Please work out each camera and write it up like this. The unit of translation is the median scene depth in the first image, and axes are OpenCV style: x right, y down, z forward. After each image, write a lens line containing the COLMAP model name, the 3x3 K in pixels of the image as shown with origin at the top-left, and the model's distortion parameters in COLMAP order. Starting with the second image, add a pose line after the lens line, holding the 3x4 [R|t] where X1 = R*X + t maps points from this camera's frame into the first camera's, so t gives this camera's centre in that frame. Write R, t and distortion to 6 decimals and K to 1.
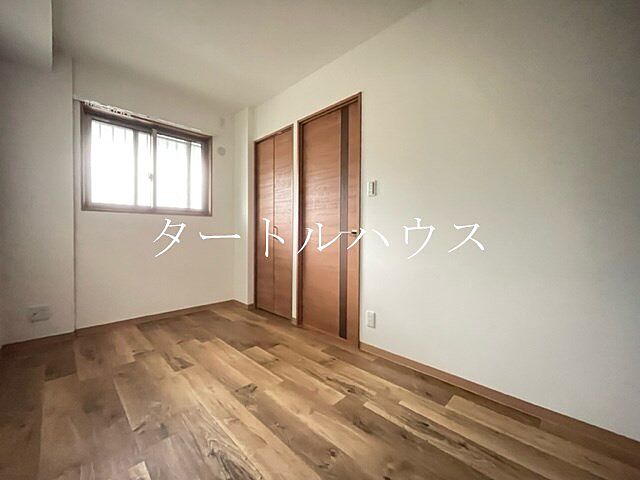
lens RADIAL K [[257.1, 0, 316.6], [0, 257.1, 243.3], [0, 0, 1]] dist [0.005221, 0.000913]
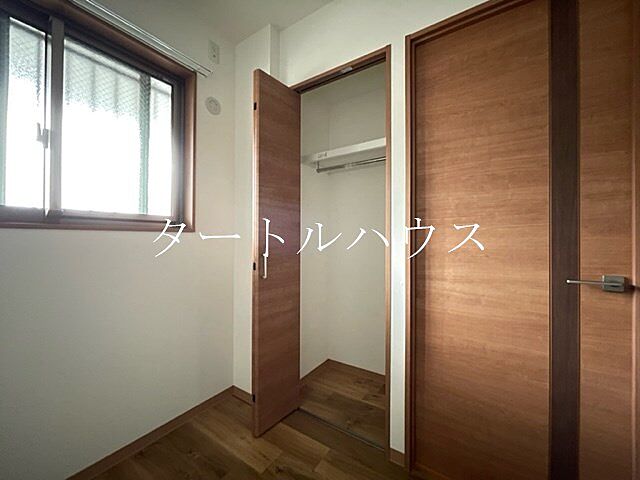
lens RADIAL K [[257.1, 0, 320.7], [0, 257.1, 239.2], [0, 0, 1]] dist [0.005221, 0.000913]
pose [[0.981934, -0.005205, 0.189152, -0.271214], [0.011851, 0.999351, -0.034024, -0.071922], [-0.188852, 0.035651, 0.981358, 0.483301]]
